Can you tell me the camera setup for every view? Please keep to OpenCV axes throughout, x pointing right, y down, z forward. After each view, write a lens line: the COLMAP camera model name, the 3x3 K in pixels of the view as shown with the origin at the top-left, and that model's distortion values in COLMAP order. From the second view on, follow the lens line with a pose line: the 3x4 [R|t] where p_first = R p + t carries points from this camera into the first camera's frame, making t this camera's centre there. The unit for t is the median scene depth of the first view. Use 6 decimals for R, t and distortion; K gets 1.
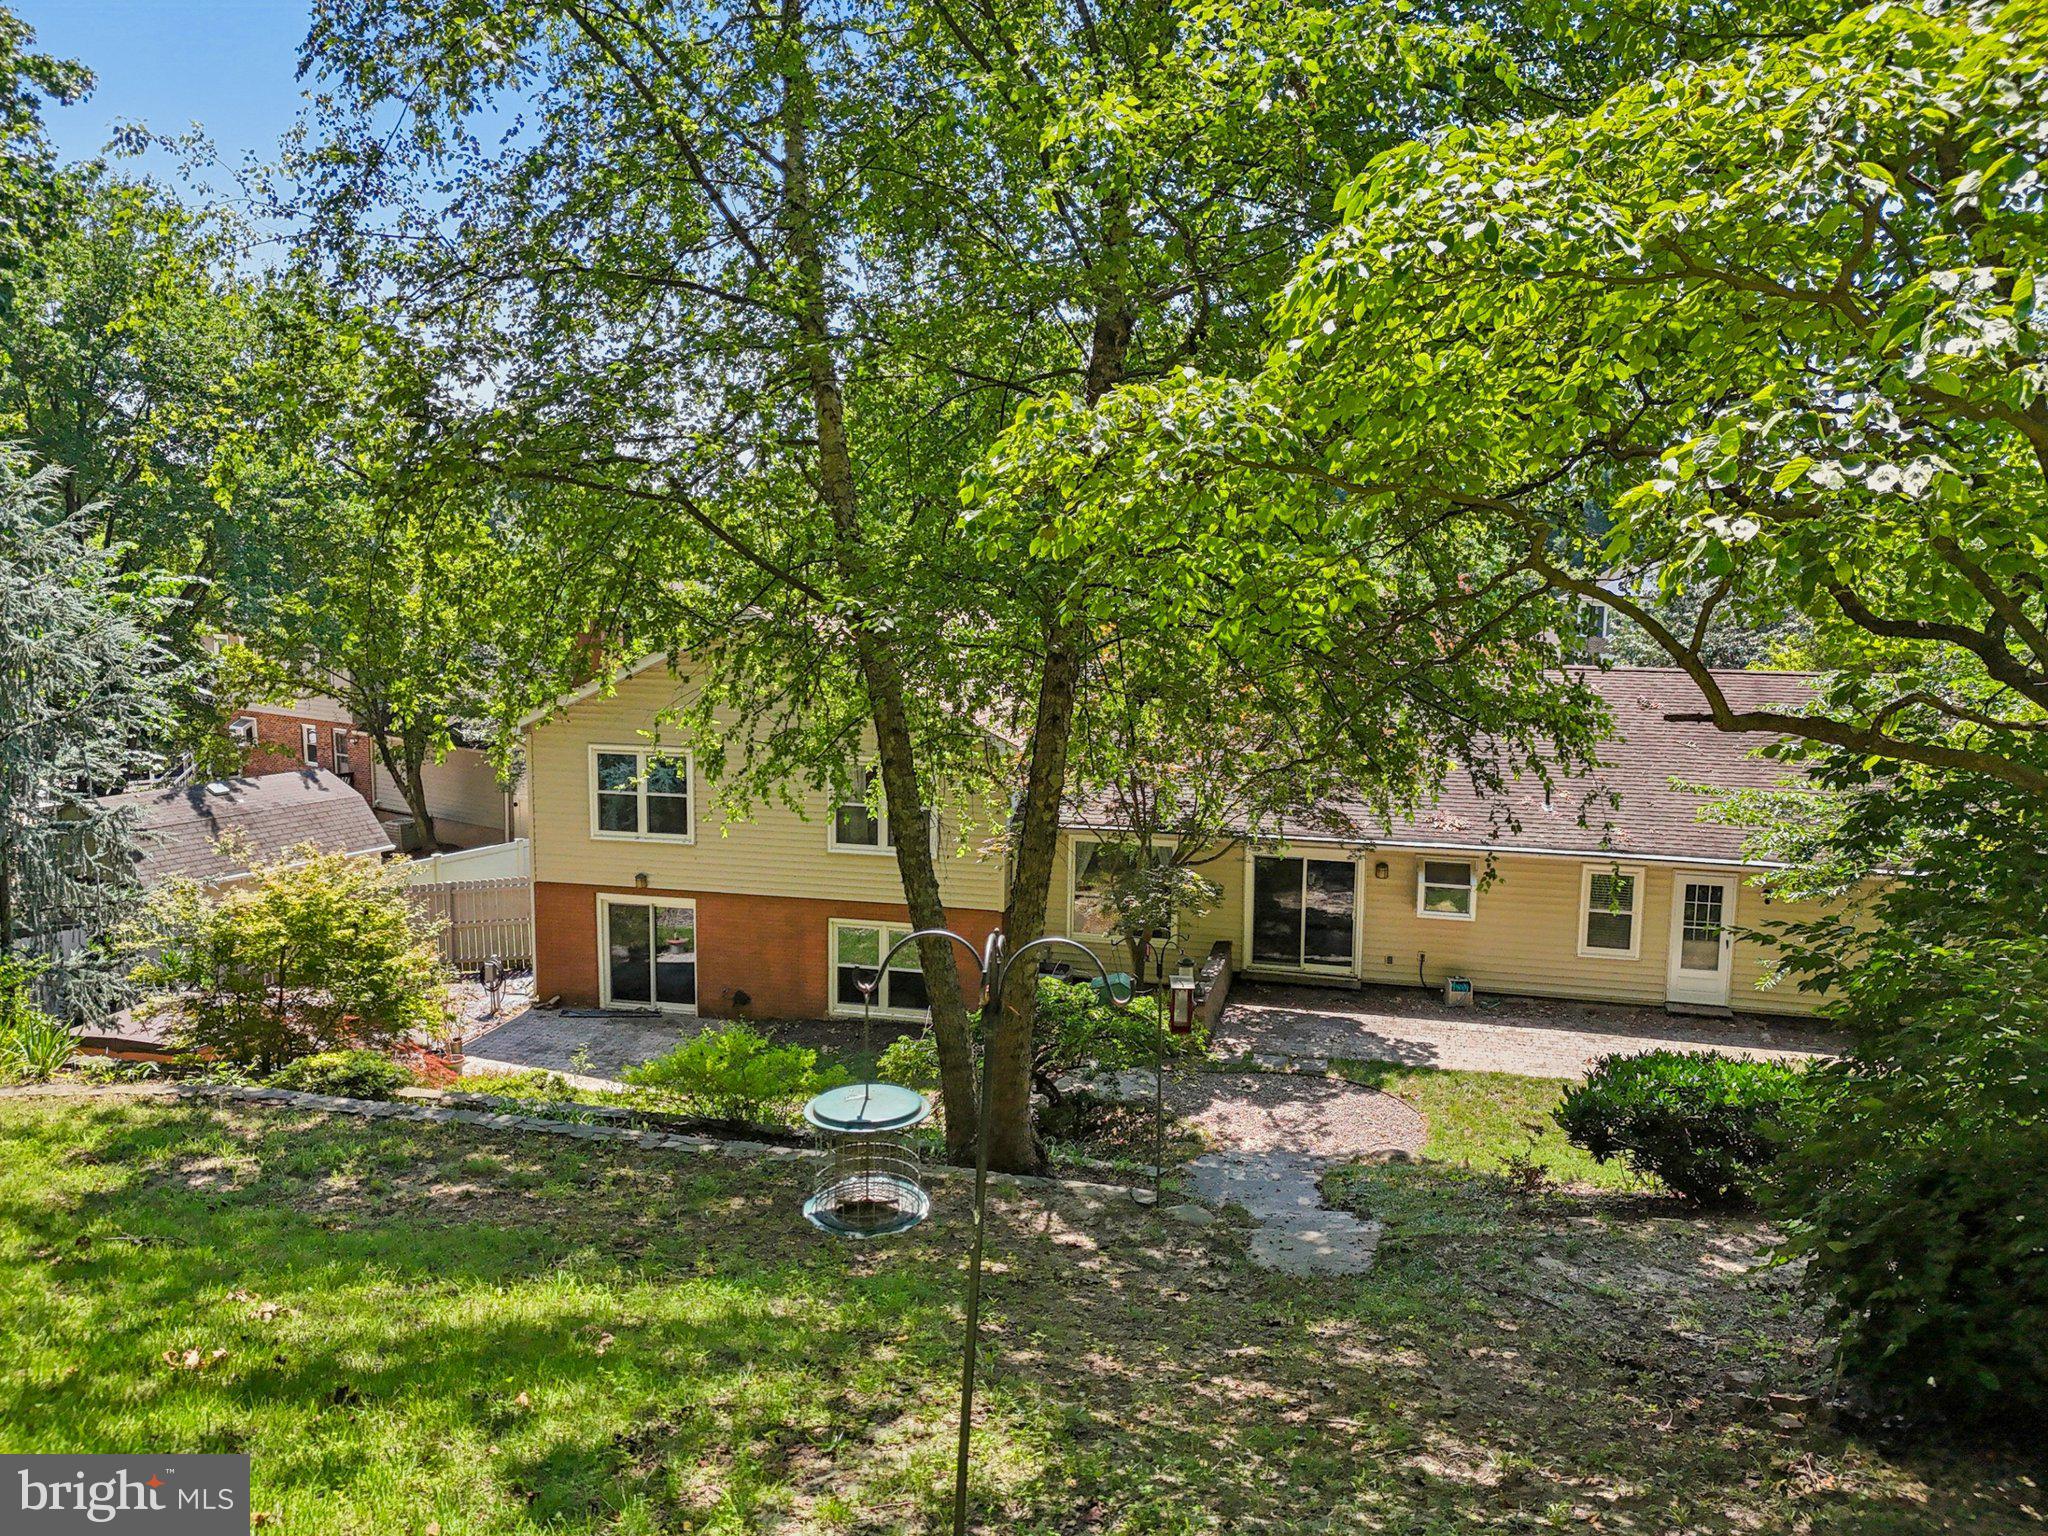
lens RADIAL K [[1524.4, 0, 1034.6], [0, 1524.4, 760.0], [0, 0, 1]] dist [0.040438, -0.036445]
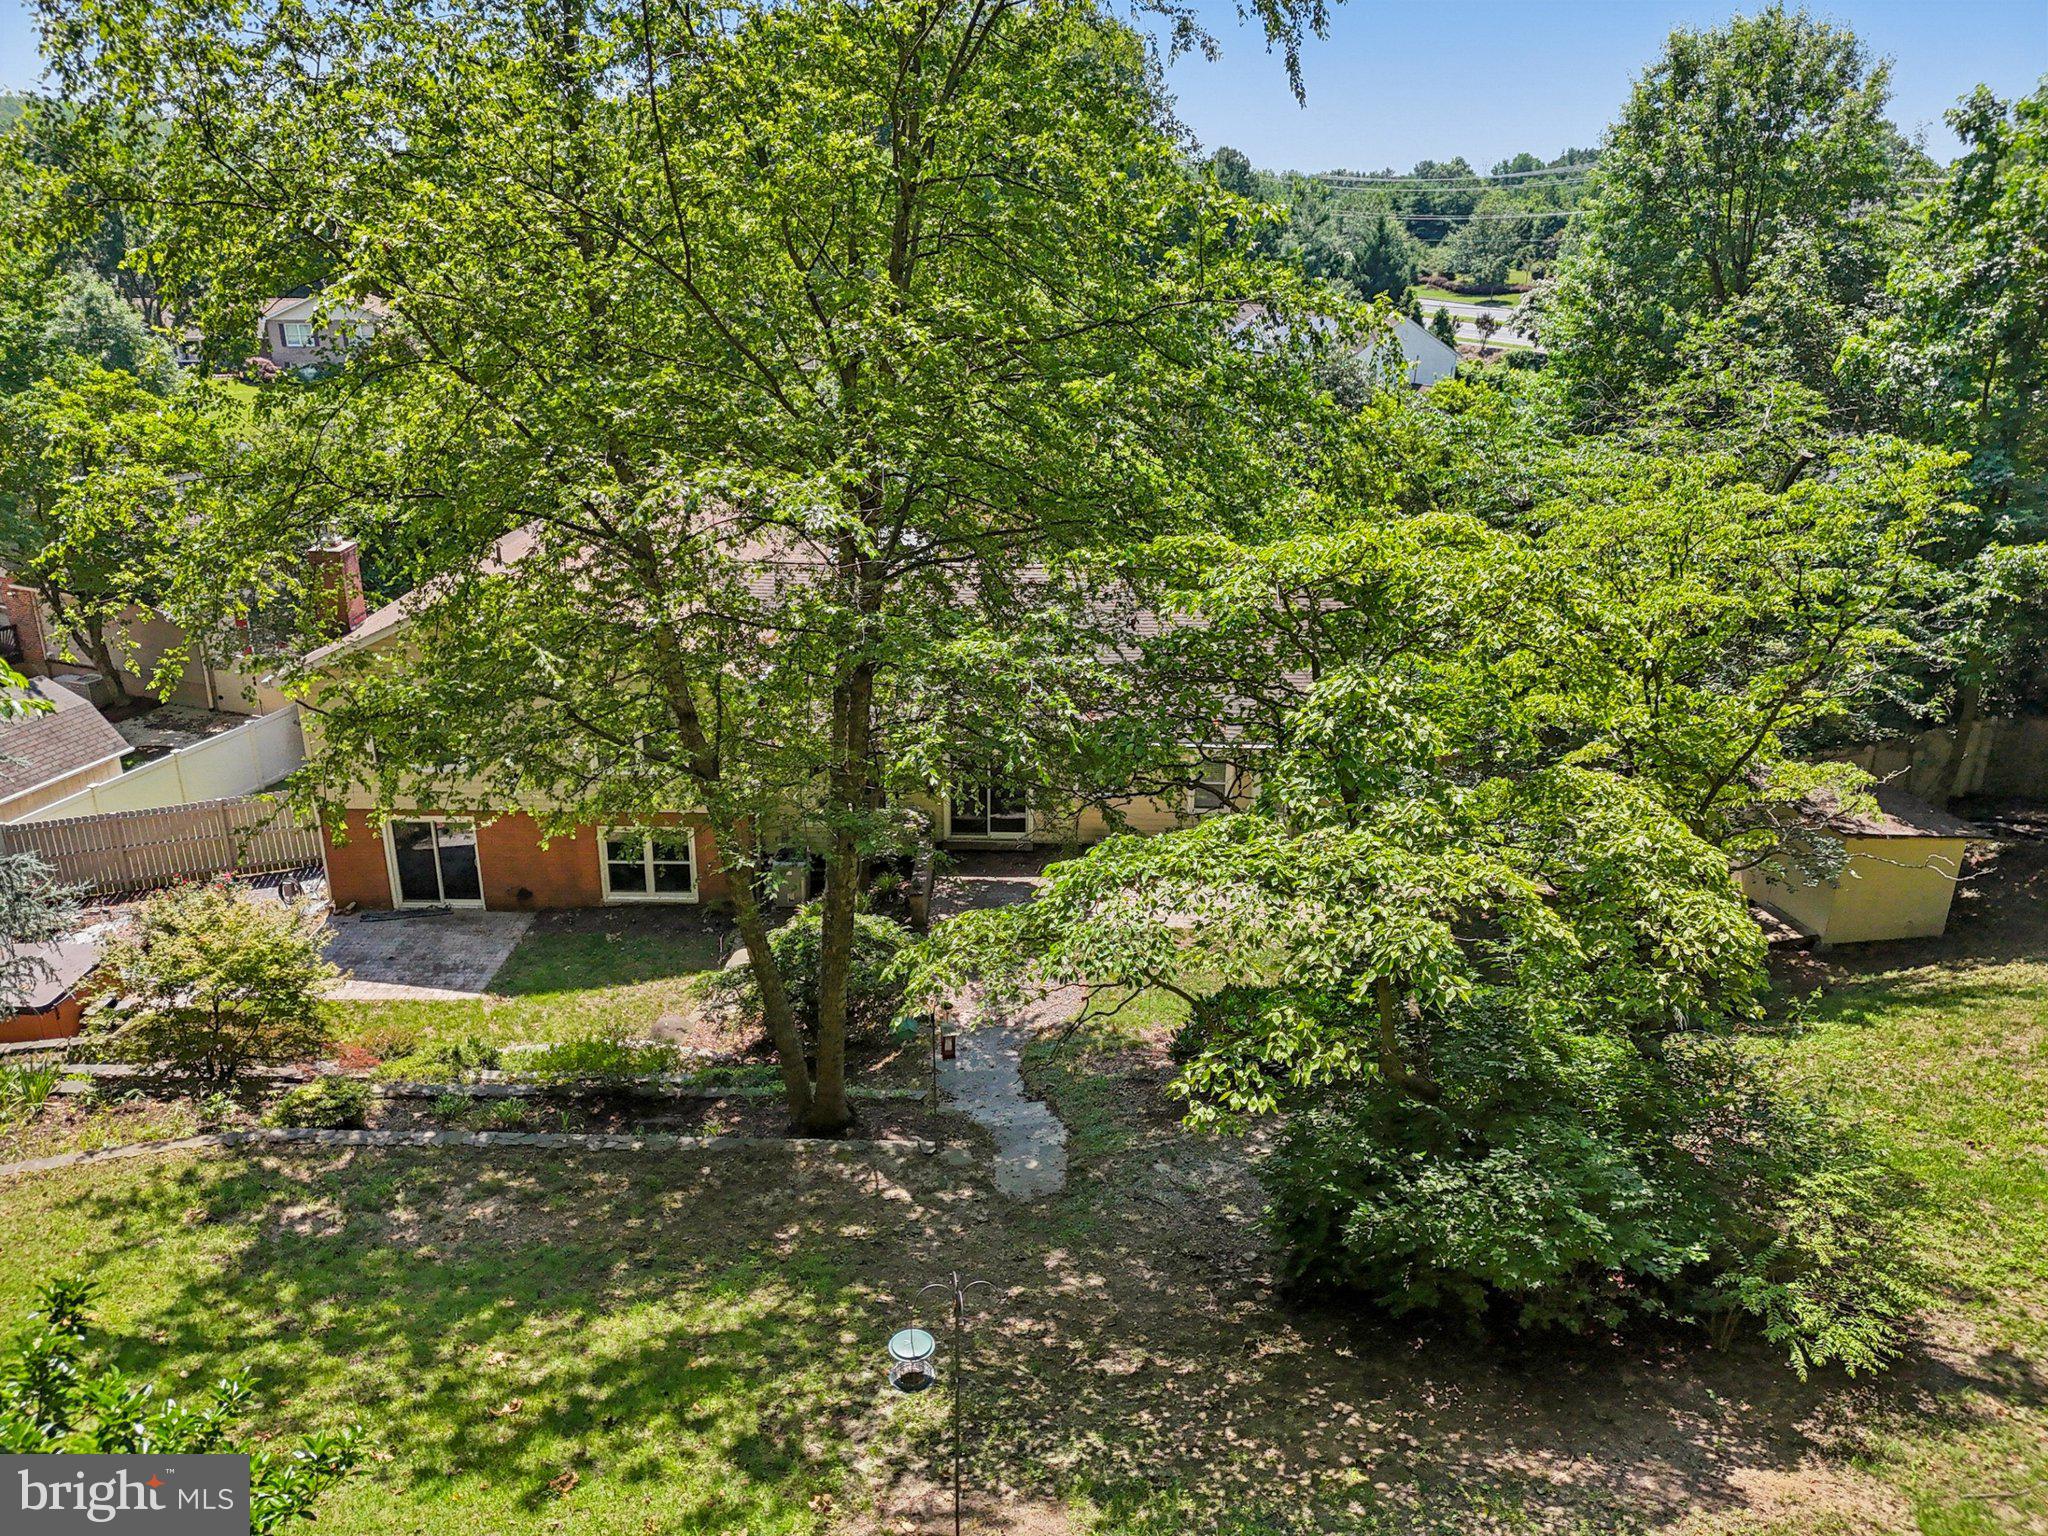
lens RADIAL K [[1524.4, 0, 1022.1], [0, 1524.4, 775.0], [0, 0, 1]] dist [0.040438, -0.036445]
pose [[0.973279, -0.094236, 0.209398, -0.169978], [0.043462, 0.971027, 0.234985, -0.603694], [-0.225475, -0.219605, 0.949176, -0.611007]]
